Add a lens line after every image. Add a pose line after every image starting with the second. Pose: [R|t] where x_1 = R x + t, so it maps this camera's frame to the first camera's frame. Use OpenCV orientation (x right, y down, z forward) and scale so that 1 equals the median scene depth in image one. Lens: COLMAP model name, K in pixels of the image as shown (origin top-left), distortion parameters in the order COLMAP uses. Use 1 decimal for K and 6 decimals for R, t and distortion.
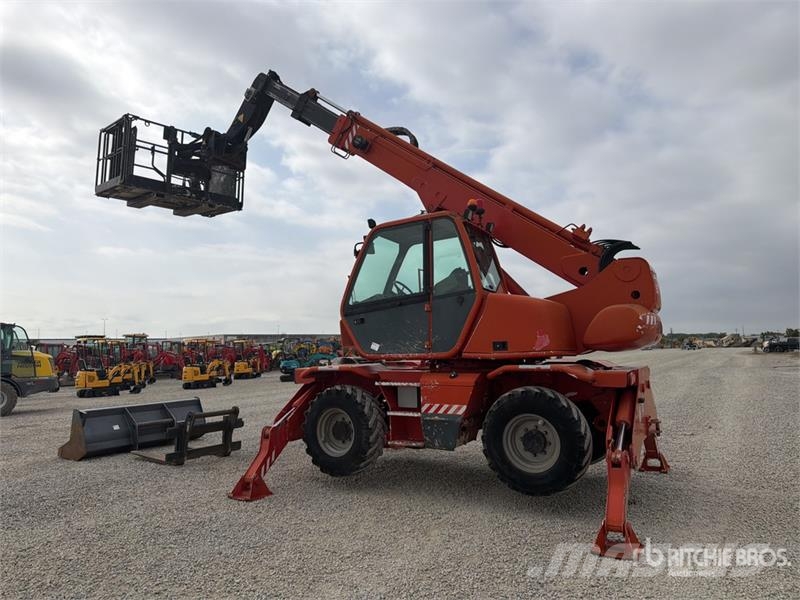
lens RADIAL K [[566.5, 0, 402.2], [0, 566.5, 295.5], [0, 0, 1]] dist [0.043918, -0.044865]
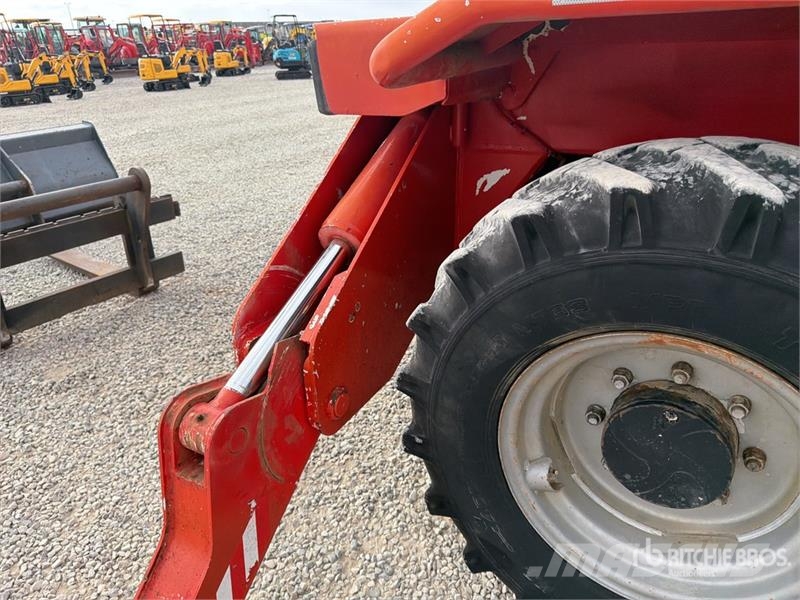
lens RADIAL K [[566.5, 0, 402.2], [0, 566.5, 295.5], [0, 0, 1]] dist [0.043918, -0.044865]
pose [[0.999875, -0.008586, -0.013302, -0.042227], [0.014039, 0.869274, 0.494131, 0.030446], [0.007320, -0.494255, 0.869286, 0.212229]]
